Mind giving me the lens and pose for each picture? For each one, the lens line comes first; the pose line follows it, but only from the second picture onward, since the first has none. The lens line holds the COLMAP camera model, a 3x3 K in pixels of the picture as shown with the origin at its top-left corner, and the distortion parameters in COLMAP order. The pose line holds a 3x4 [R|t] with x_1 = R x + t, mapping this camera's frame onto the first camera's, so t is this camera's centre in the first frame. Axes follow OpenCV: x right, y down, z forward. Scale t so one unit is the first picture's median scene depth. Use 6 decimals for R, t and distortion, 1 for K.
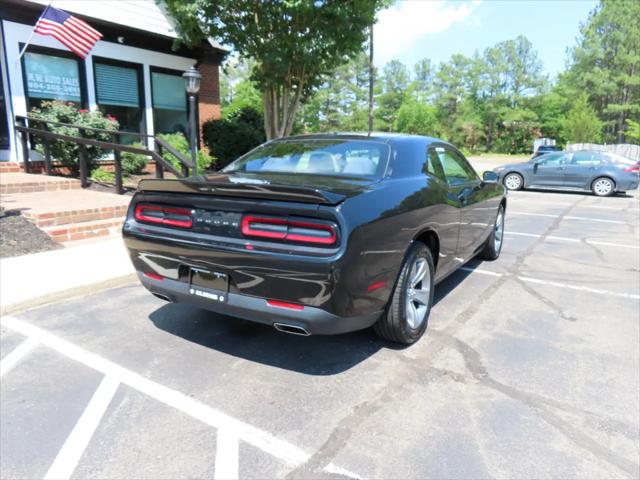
lens RADIAL K [[460.1, 0, 321.9], [0, 460.1, 239.6], [0, 0, 1]] dist [-0.011598, 0.007427]
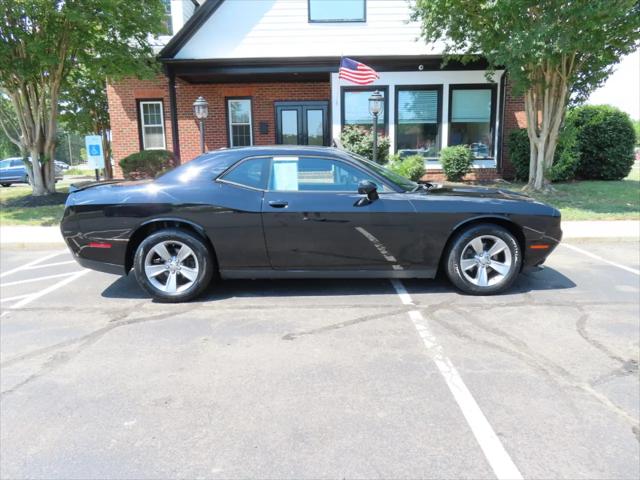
lens RADIAL K [[460.1, 0, 321.9], [0, 460.1, 239.6], [0, 0, 1]] dist [-0.011598, 0.007427]
pose [[0.548270, 0.124929, -0.826918, 1.167812], [-0.143071, 0.988214, 0.054438, -0.074581], [0.823973, 0.088461, 0.559682, 0.453012]]
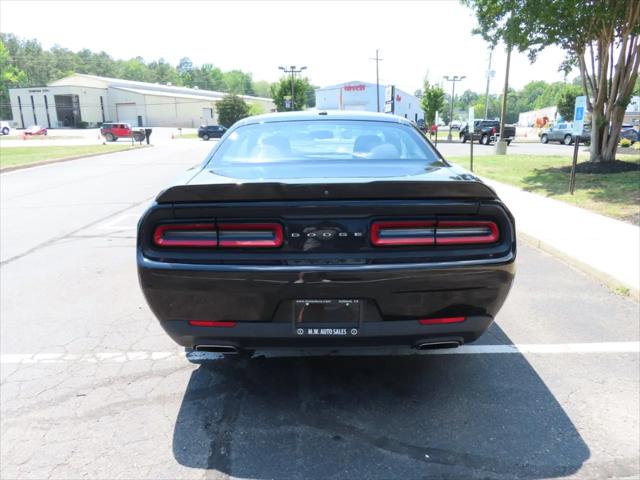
lens RADIAL K [[460.1, 0, 321.9], [0, 460.1, 239.6], [0, 0, 1]] dist [-0.011598, 0.007427]
pose [[-0.825151, 0.126577, -0.550550, 0.725839], [-0.116640, 0.915399, 0.385278, -0.328968], [0.552740, 0.382129, -0.740578, 1.666573]]
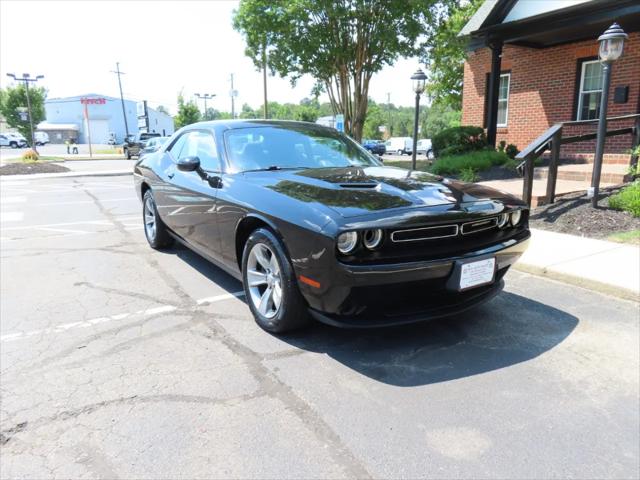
lens RADIAL K [[460.1, 0, 321.9], [0, 460.1, 239.6], [0, 0, 1]] dist [-0.011598, 0.007427]
pose [[-0.427907, 0.177636, -0.886195, 1.106111], [-0.178592, 0.944546, 0.275567, -0.299131], [0.886003, 0.276185, -0.372453, 1.677093]]
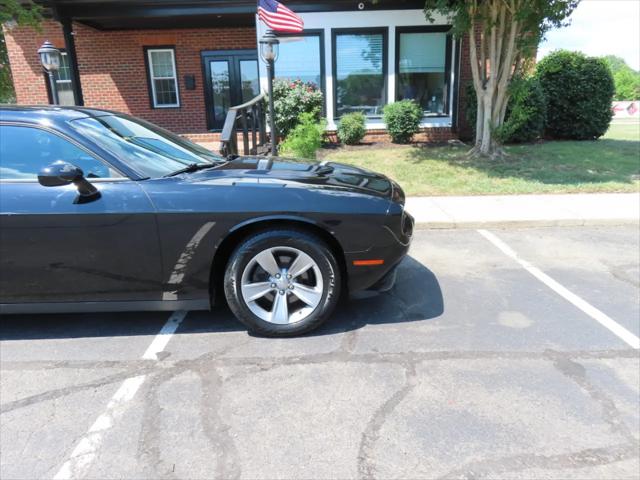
lens RADIAL K [[460.1, 0, 321.9], [0, 460.1, 239.6], [0, 0, 1]] dist [-0.011598, 0.007427]
pose [[0.549464, 0.192424, -0.813058, 1.074326], [-0.132774, 0.980862, 0.142409, -0.191089], [0.824900, 0.029704, 0.564497, 1.016166]]
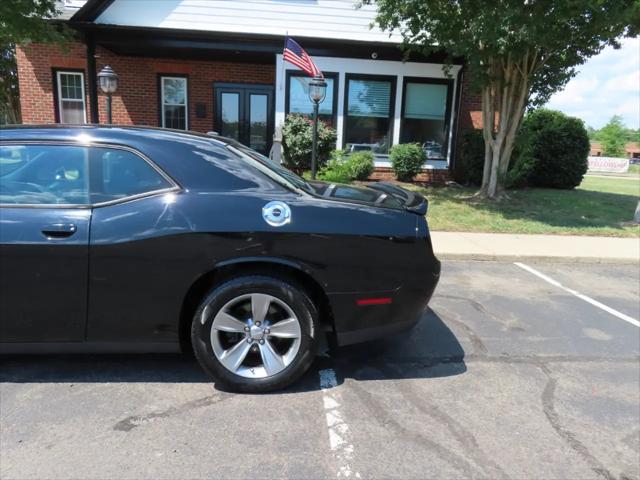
lens RADIAL K [[460.1, 0, 321.9], [0, 460.1, 239.6], [0, 0, 1]] dist [-0.011598, 0.007427]
pose [[0.621325, 0.164174, -0.766160, 0.993965], [-0.188067, 0.980467, 0.057581, -0.134081], [0.760648, 0.108313, 0.640065, 0.688312]]
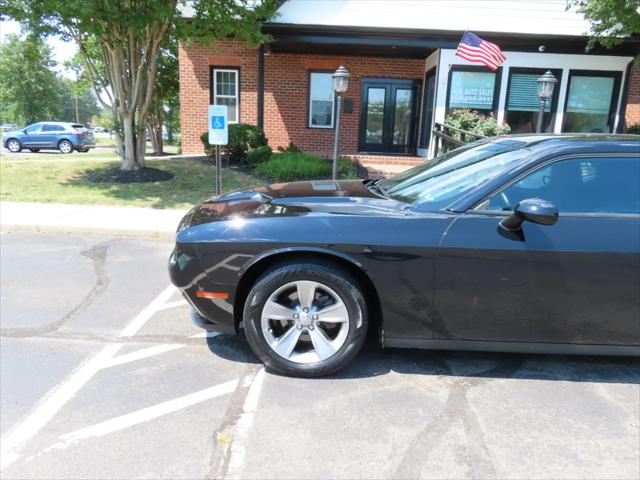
lens RADIAL K [[460.1, 0, 321.9], [0, 460.1, 239.6], [0, 0, 1]] dist [-0.011598, 0.007427]
pose [[0.543881, 0.189492, -0.817488, 0.599241], [-0.198230, 0.975613, 0.094261, -0.021006], [0.815413, 0.110783, 0.568180, 0.108949]]
